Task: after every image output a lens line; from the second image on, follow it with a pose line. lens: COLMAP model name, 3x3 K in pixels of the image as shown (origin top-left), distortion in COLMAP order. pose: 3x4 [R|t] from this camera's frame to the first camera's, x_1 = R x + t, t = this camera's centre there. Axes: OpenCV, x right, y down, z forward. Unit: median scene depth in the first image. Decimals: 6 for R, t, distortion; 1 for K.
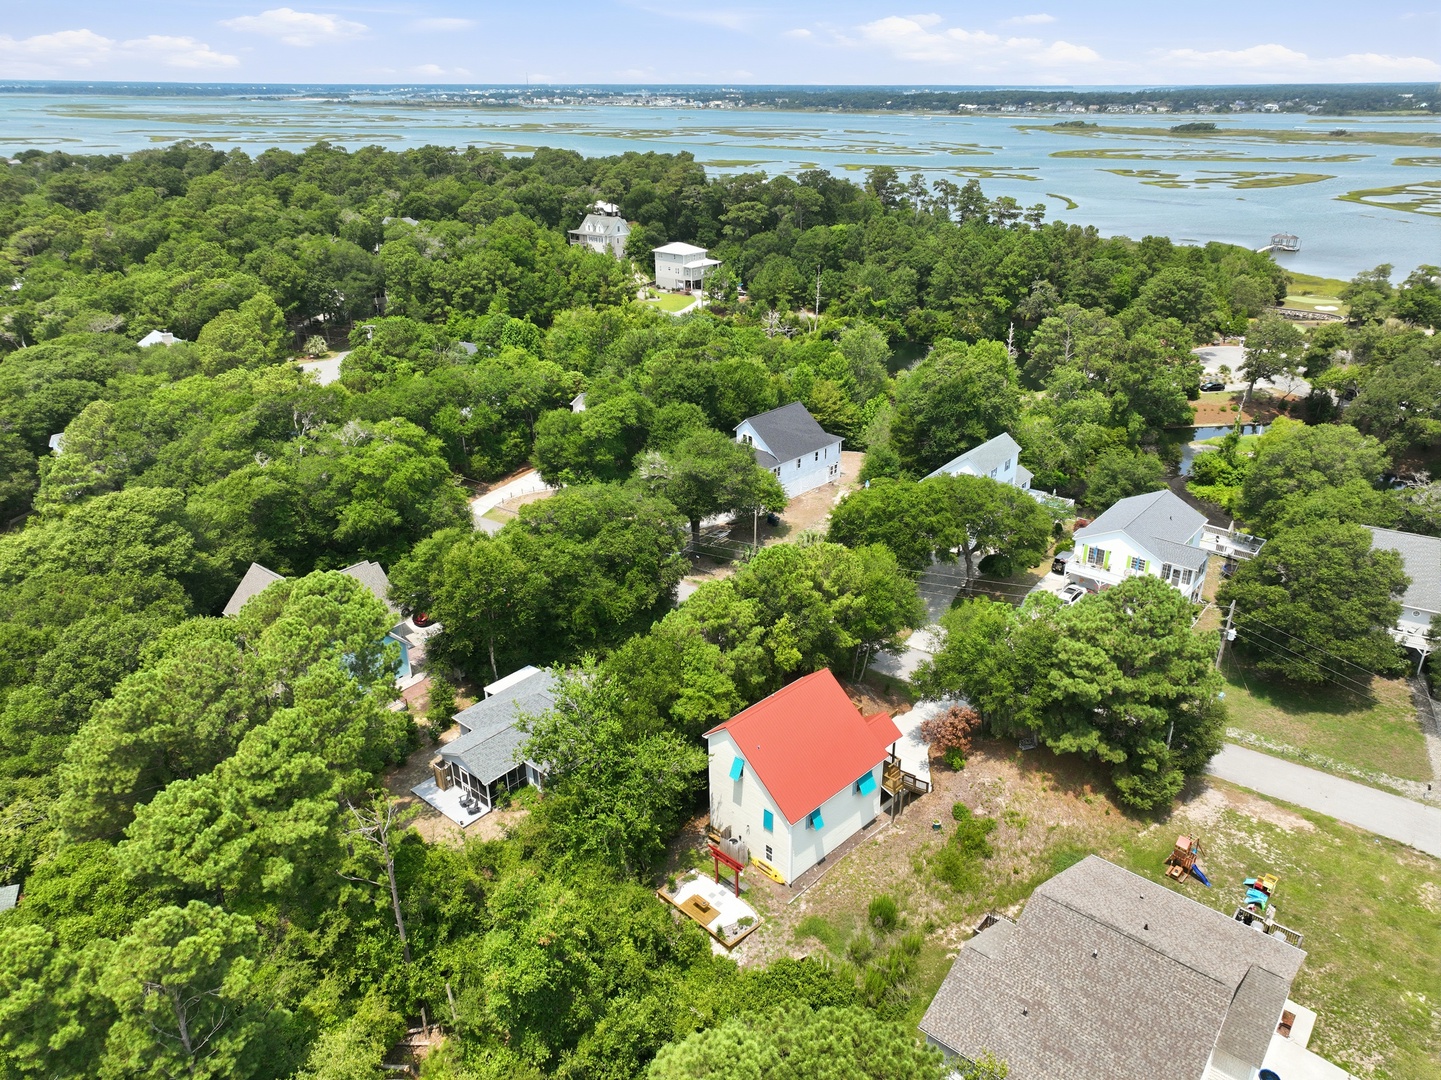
lens RADIAL K [[1126.7, 0, 720.0], [0, 1126.7, 566.0], [0, 0, 1]] dist [-0.013360, 0.041654]
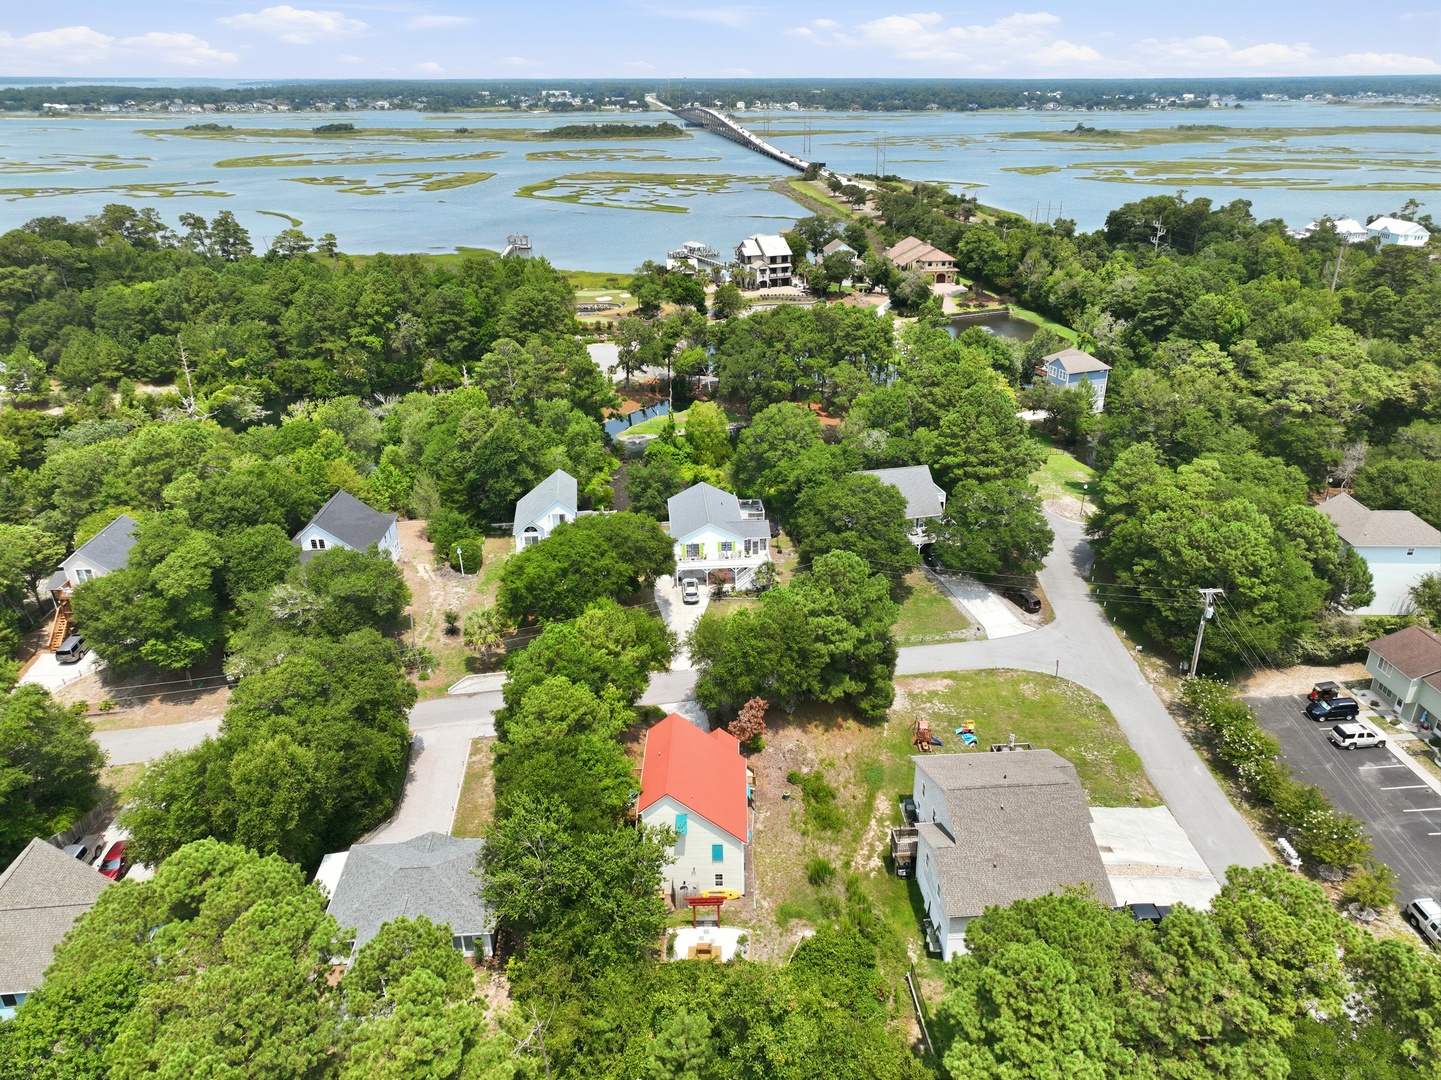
lens RADIAL K [[1195.1, 0, 720.5], [0, 1195.1, 540.0], [0, 0, 1]] dist [0.007867, 0.017965]
pose [[0.650480, -0.291403, 0.701399, -0.661218], [0.287043, 0.949301, 0.128192, -0.213611], [-0.703195, 0.117945, 0.701146, 0.097579]]
